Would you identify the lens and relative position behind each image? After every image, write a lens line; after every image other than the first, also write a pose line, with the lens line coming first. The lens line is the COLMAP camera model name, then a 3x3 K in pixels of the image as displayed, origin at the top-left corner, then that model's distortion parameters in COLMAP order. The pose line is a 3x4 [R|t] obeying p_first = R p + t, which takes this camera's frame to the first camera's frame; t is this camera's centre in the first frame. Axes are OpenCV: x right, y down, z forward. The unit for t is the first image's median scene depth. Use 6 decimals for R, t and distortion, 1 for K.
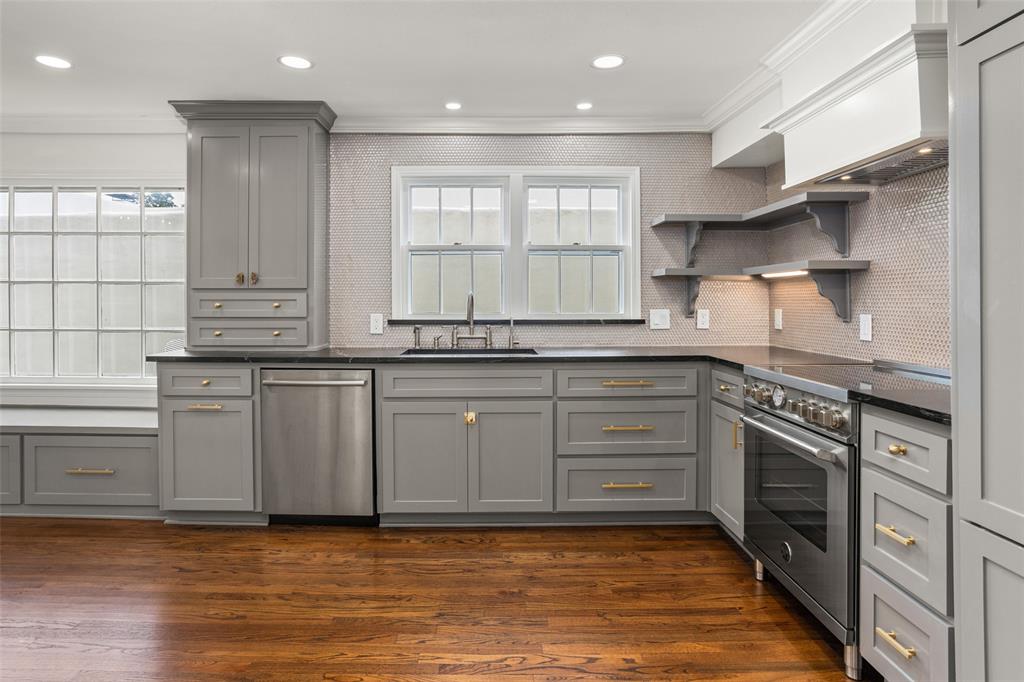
lens RADIAL K [[580.3, 0, 508.3], [0, 580.3, 297.7], [0, 0, 1]] dist [-0.001136, 0.000160]
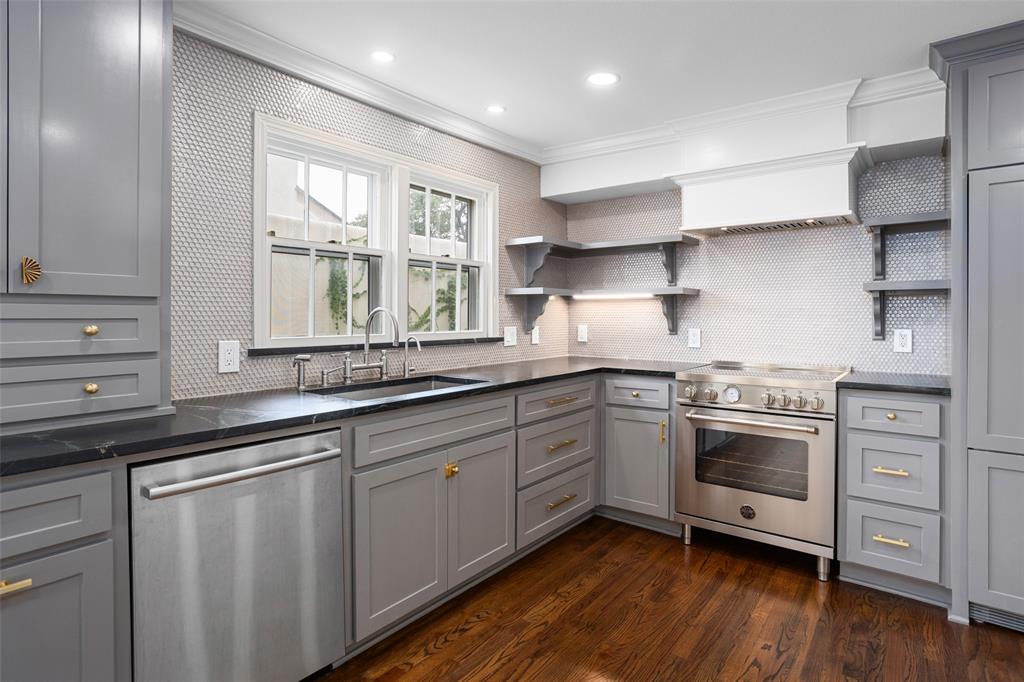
lens RADIAL K [[533.0, 0, 512.2], [0, 533.0, 320.1], [0, 0, 1]] dist [-0.000223, 0.000529]
pose [[0.626004, -0.004240, 0.779809, -0.570926], [-0.004564, 0.999948, 0.009100, -0.000142], [-0.779807, -0.009256, 0.625952, 0.487366]]
